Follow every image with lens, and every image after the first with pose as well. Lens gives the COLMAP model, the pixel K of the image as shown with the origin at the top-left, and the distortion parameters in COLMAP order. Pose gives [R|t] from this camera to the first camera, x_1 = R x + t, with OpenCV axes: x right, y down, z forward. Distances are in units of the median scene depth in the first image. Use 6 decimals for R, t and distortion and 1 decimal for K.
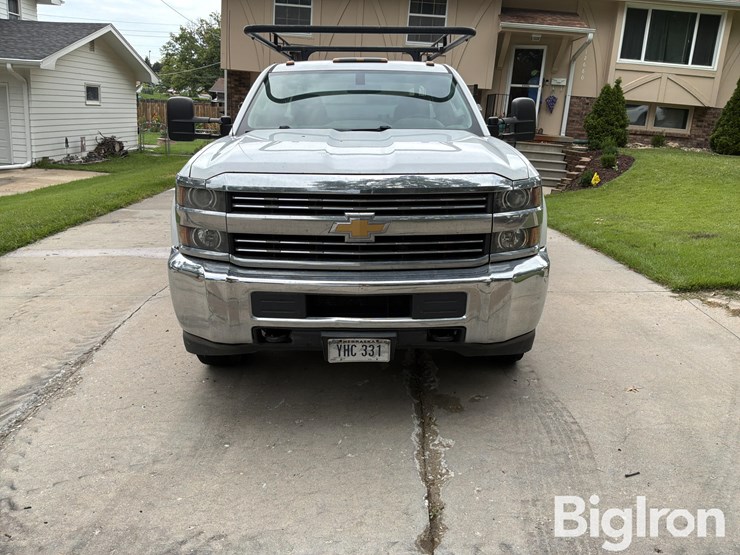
lens RADIAL K [[614.5, 0, 364.7], [0, 614.5, 279.1], [0, 0, 1]] dist [0.099274, -0.181657]
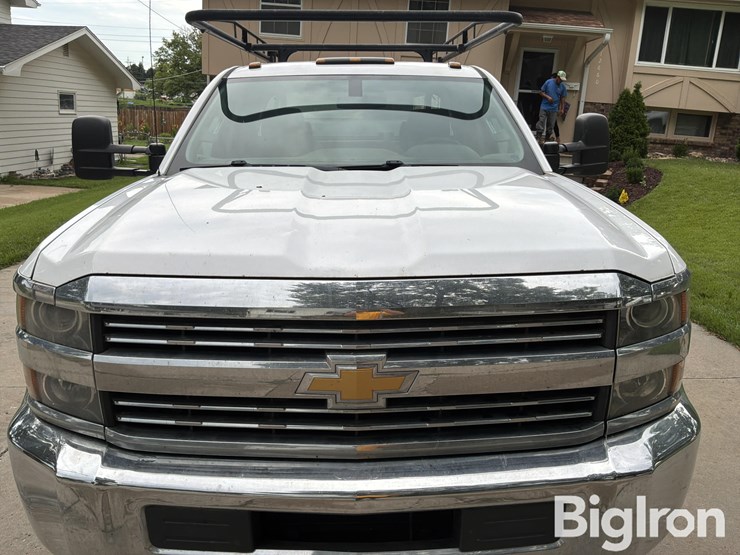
lens RADIAL K [[614.5, 0, 365.5], [0, 614.5, 277.0], [0, 0, 1]] dist [0.099274, -0.181657]
pose [[0.999952, -0.007048, 0.006739, -0.001601], [0.007115, 0.999925, -0.010011, -0.075944], [-0.006668, 0.010059, 0.999927, 0.226405]]
